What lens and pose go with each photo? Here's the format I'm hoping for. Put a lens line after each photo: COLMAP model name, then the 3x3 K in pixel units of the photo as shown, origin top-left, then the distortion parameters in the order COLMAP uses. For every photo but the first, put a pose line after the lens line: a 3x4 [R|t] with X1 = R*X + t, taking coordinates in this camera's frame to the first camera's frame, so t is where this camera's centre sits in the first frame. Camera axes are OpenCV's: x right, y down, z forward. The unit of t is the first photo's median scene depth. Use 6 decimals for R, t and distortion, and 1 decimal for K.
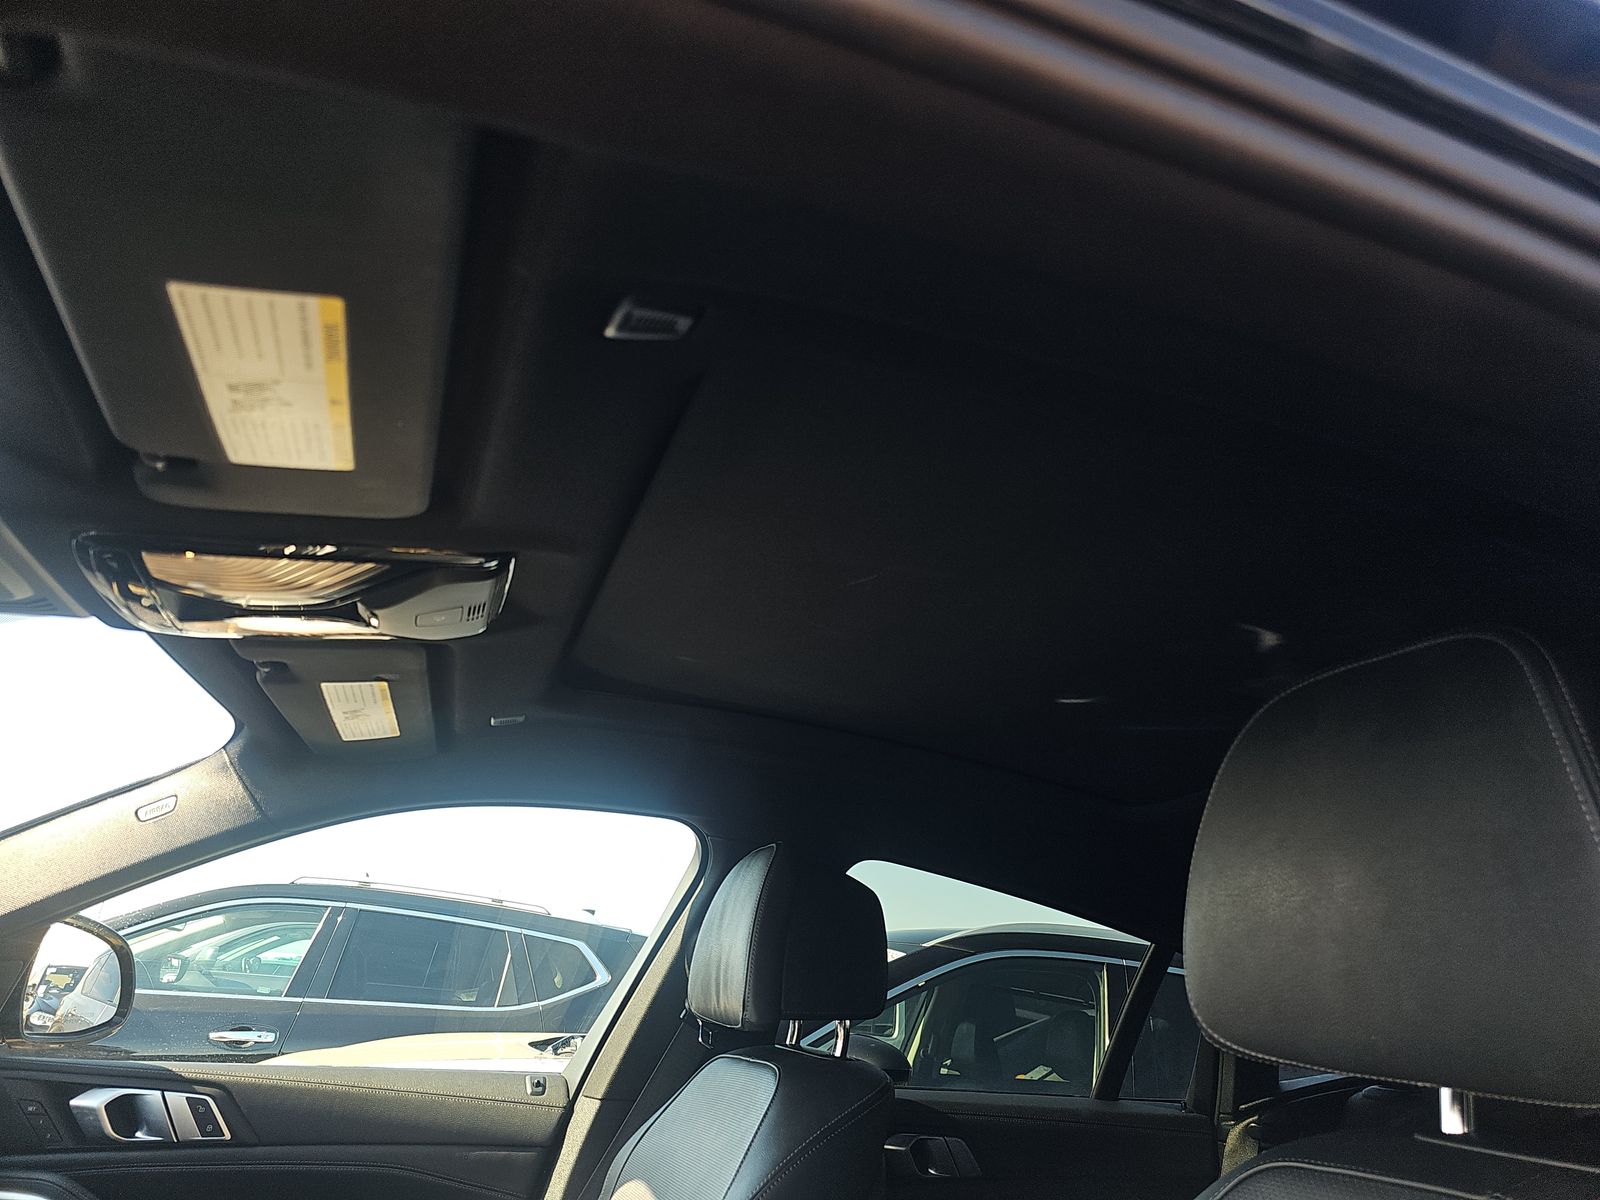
lens RADIAL K [[1010.2, 0, 804.0], [0, 1010.2, 594.7], [0, 0, 1]] dist [0.021646, -0.015338]
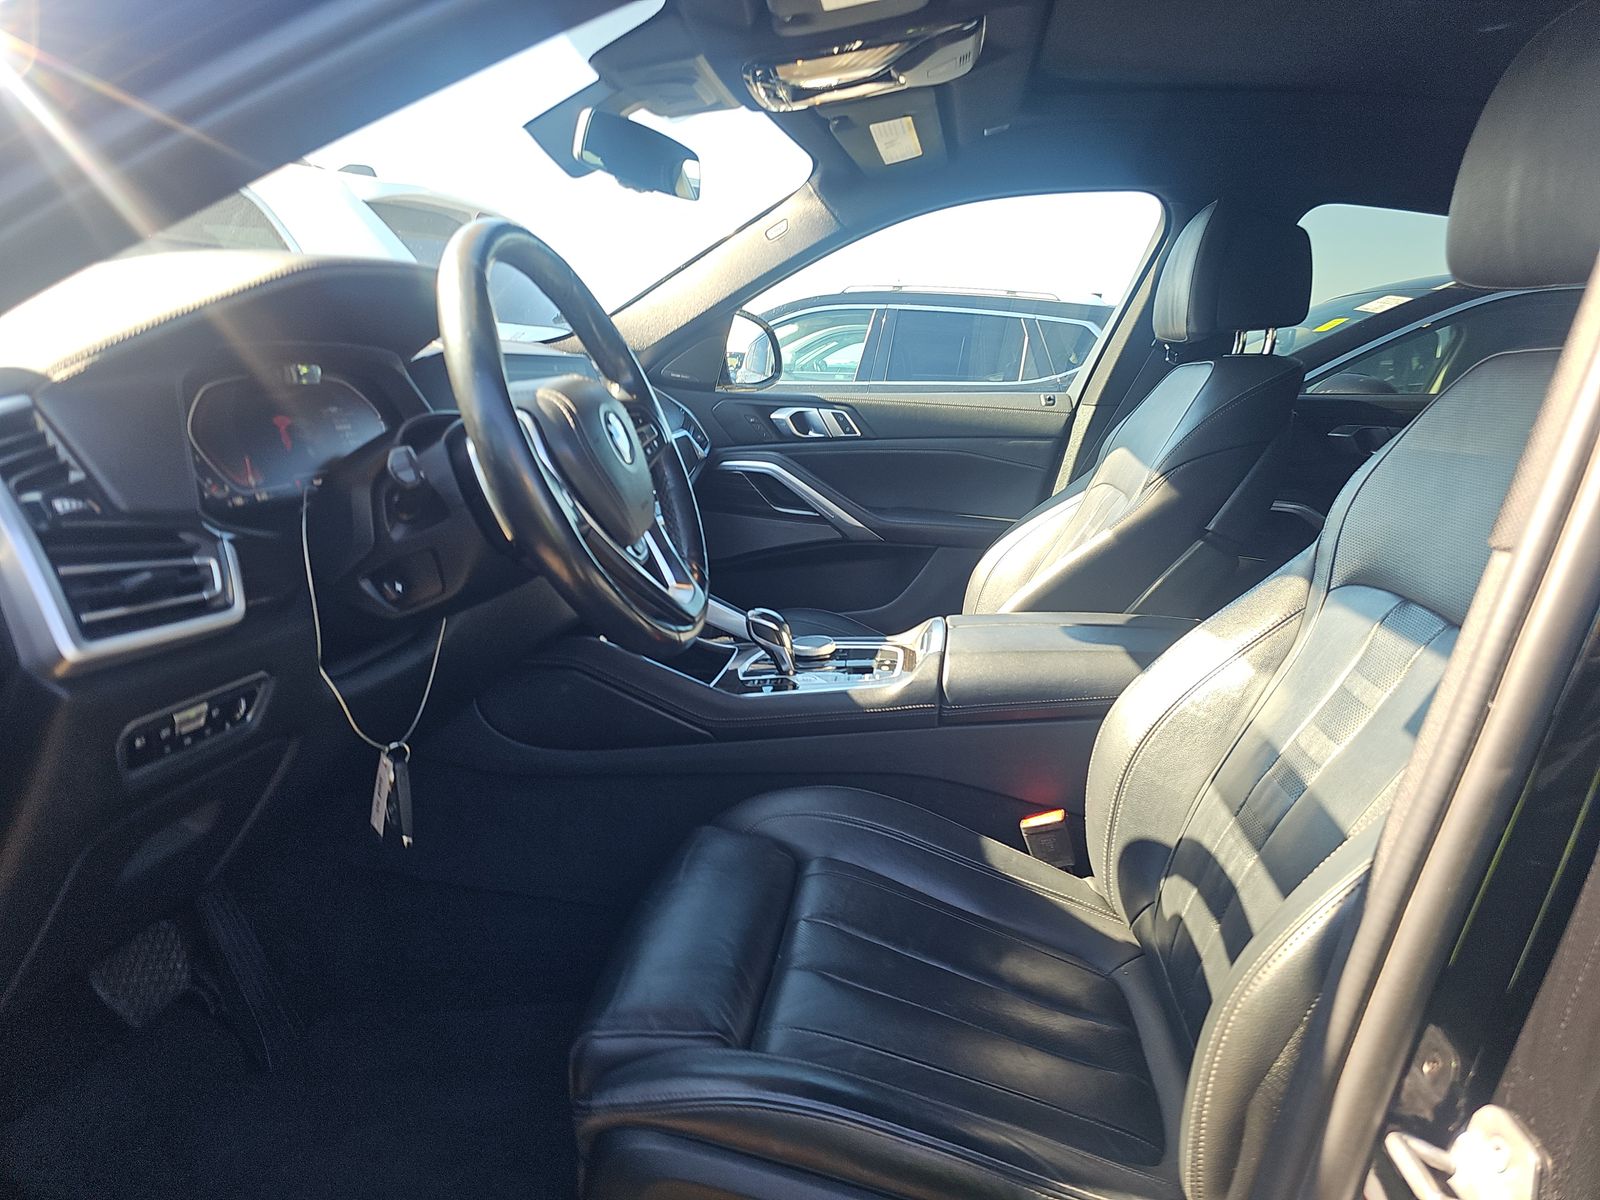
lens RADIAL K [[1010.2, 0, 804.0], [0, 1010.2, 594.7], [0, 0, 1]] dist [0.021646, -0.015338]
pose [[0.884340, 0.045663, -0.464604, 0.110906], [0.215641, 0.842717, 0.493281, -0.060866], [0.414055, -0.536416, 0.735402, -0.348928]]
